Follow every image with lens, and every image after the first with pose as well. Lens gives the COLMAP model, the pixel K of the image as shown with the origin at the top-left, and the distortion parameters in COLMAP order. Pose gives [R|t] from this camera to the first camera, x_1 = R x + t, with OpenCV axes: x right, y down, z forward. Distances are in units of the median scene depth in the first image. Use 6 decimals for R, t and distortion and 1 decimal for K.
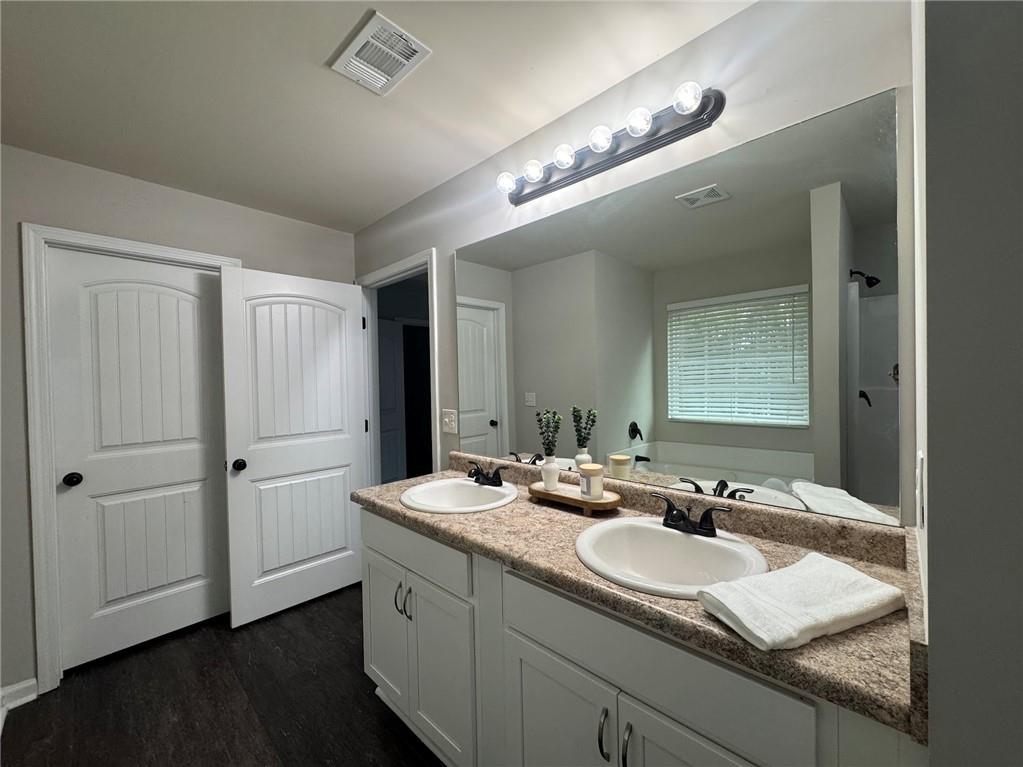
lens RADIAL K [[406.8, 0, 509.6], [0, 406.8, 386.6], [0, 0, 1]] dist [-0.001035, -0.000593]
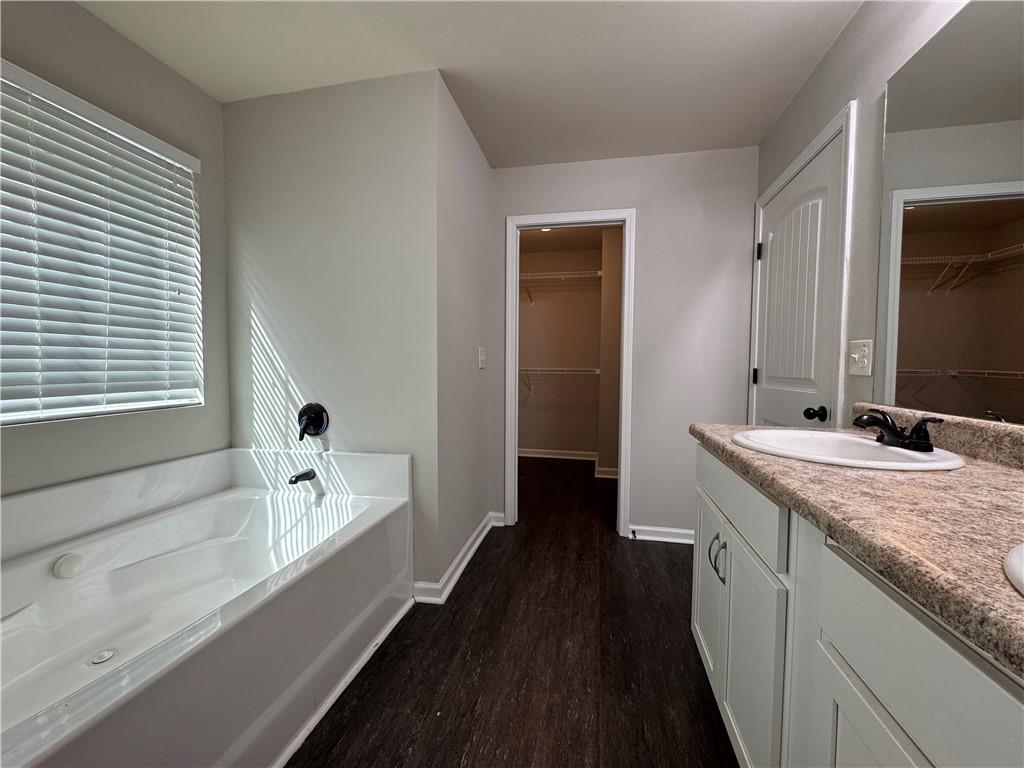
lens RADIAL K [[407.8, 0, 508.8], [0, 407.8, 382.1], [0, 0, 1]] dist [0.002183, 0.000081]
pose [[0.519746, 0.061934, -0.852073, 0.156202], [-0.035056, 0.998075, 0.051163, 0.138429], [0.853601, 0.003279, 0.520916, 0.203139]]
